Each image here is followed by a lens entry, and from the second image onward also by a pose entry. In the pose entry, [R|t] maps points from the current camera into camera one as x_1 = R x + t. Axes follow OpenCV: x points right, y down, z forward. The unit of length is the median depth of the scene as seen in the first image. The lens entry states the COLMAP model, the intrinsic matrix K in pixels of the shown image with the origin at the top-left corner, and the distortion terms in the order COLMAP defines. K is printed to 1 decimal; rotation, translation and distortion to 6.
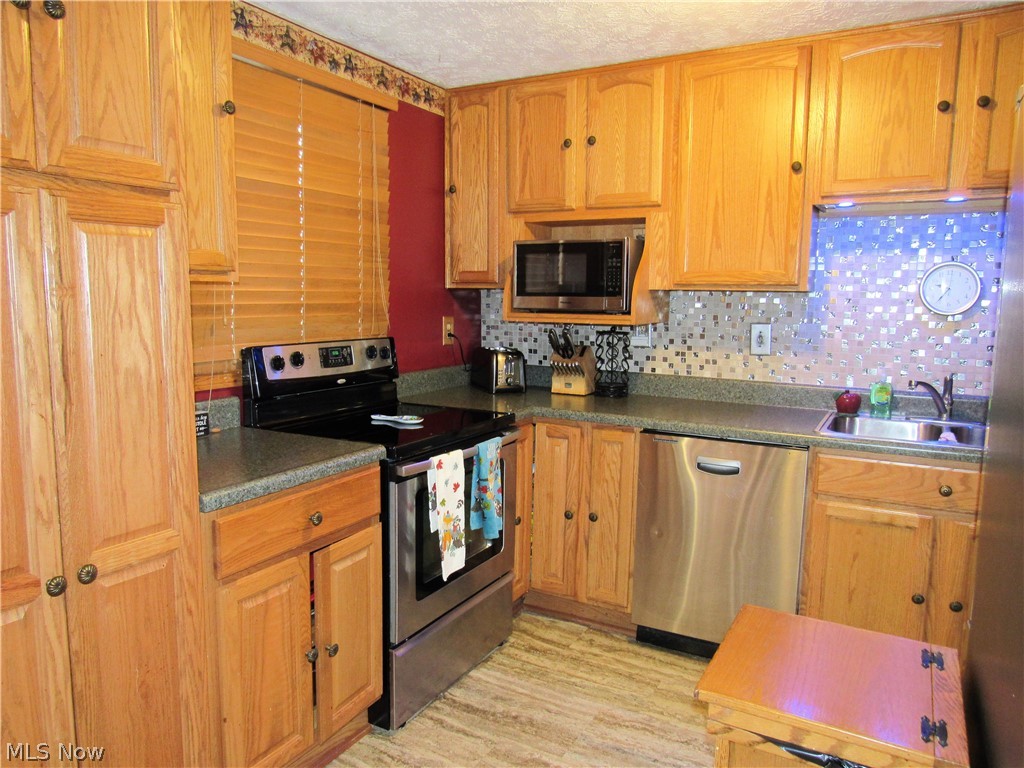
lens RADIAL K [[735.4, 0, 509.6], [0, 735.4, 386.5], [0, 0, 1]] dist [-0.027371, 0.004097]
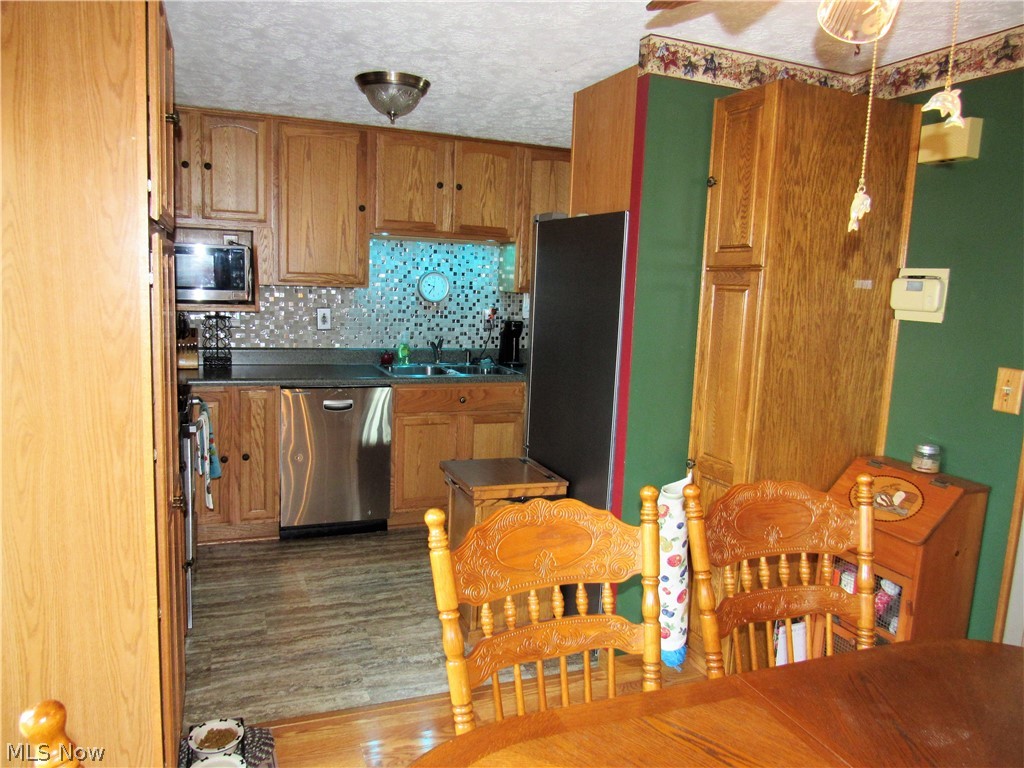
lens RADIAL K [[735.4, 0, 520.4], [0, 735.4, 379.3], [0, 0, 1]] dist [-0.027371, 0.004097]
pose [[0.622102, -0.092425, 0.777462, -0.599052], [0.065009, 0.995676, 0.066348, -0.018213], [-0.780233, 0.009267, 0.625421, -0.221493]]
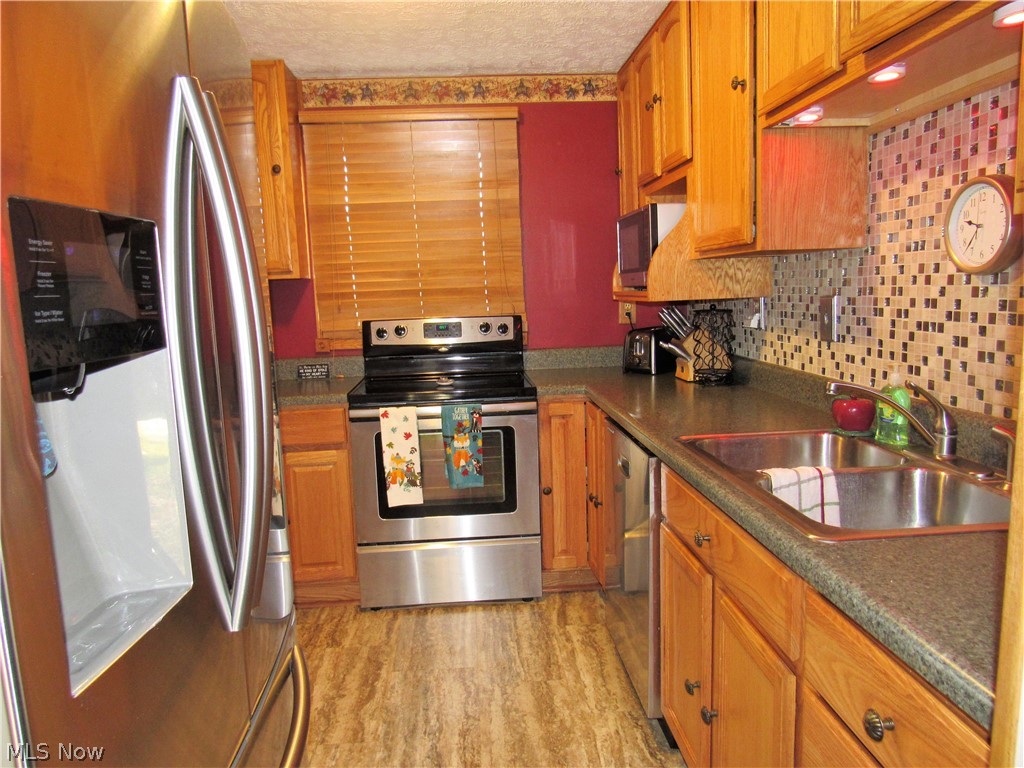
lens RADIAL K [[735.4, 0, 511.8], [0, 735.4, 390.6], [0, 0, 1]] dist [-0.027371, 0.004097]
pose [[0.538740, 0.085011, -0.838172, 0.844361], [-0.063936, 0.996152, 0.059939, -0.019198], [0.840043, 0.021298, 0.542102, 0.385342]]
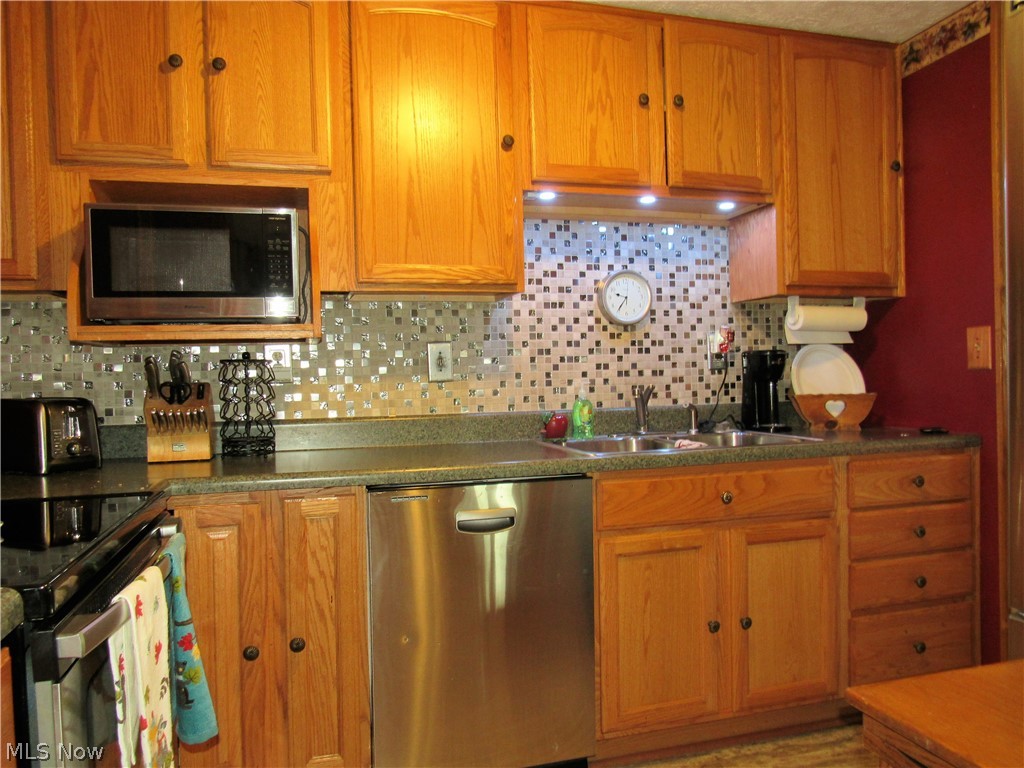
lens RADIAL K [[735.4, 0, 517.7], [0, 735.4, 381.9], [0, 0, 1]] dist [-0.027371, 0.004097]
pose [[0.701746, -0.035445, 0.711545, -0.184459], [0.122347, 0.989919, -0.071350, 0.026944], [-0.701843, 0.137125, 0.699009, 0.416294]]
